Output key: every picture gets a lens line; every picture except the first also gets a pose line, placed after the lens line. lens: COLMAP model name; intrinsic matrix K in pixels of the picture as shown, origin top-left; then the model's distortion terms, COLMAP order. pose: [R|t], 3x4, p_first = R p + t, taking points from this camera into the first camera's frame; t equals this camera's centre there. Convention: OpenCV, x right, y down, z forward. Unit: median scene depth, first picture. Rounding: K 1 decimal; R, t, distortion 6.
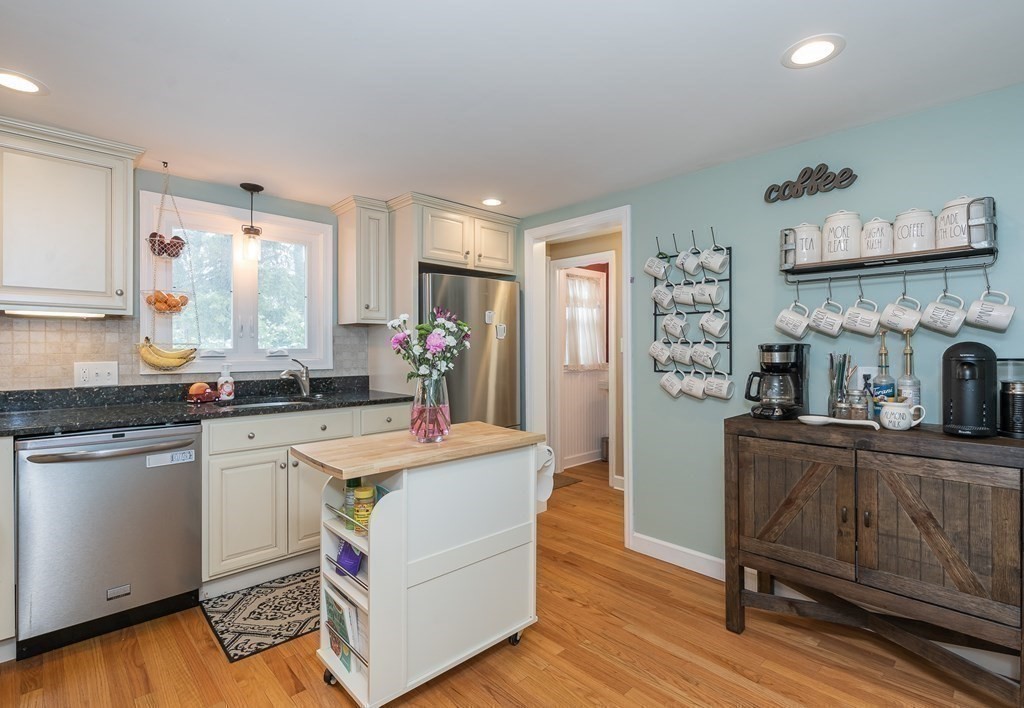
lens RADIAL K [[494.1, 0, 510.4], [0, 494.1, 347.9], [0, 0, 1]] dist [0.000206, 0.000656]
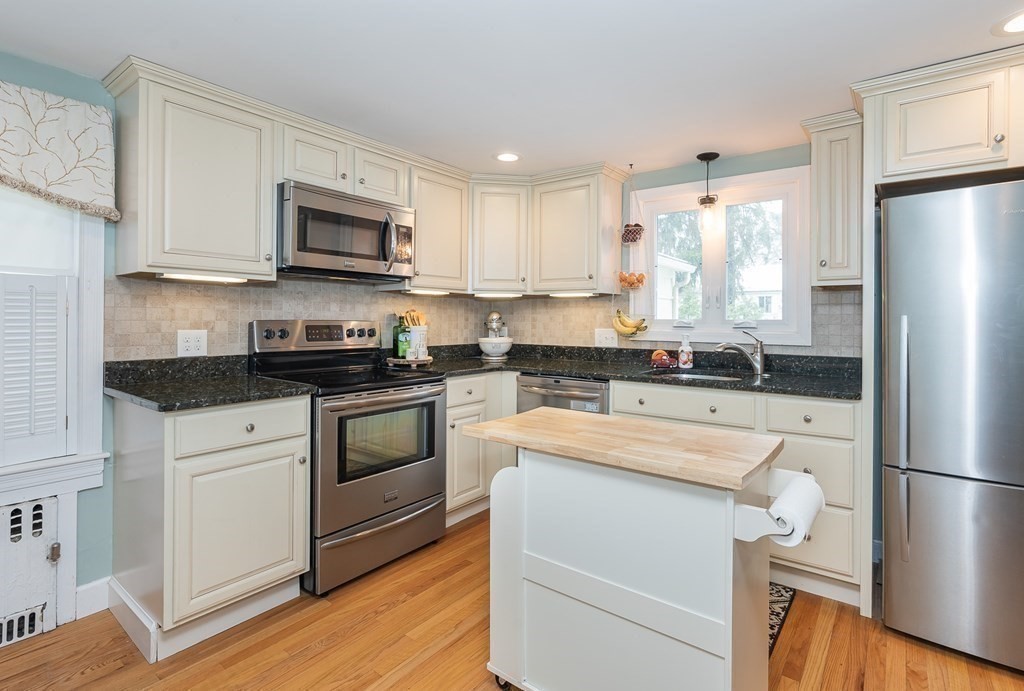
lens RADIAL K [[489.3, 0, 512.2], [0, 489.3, 321.2], [0, 0, 1]] dist [-0.003227, 0.000679]
pose [[0.164293, 0.005608, -0.986396, 0.386670], [-0.003773, 0.999980, 0.005057, 0.001302], [0.986404, 0.002891, 0.164310, 0.464121]]
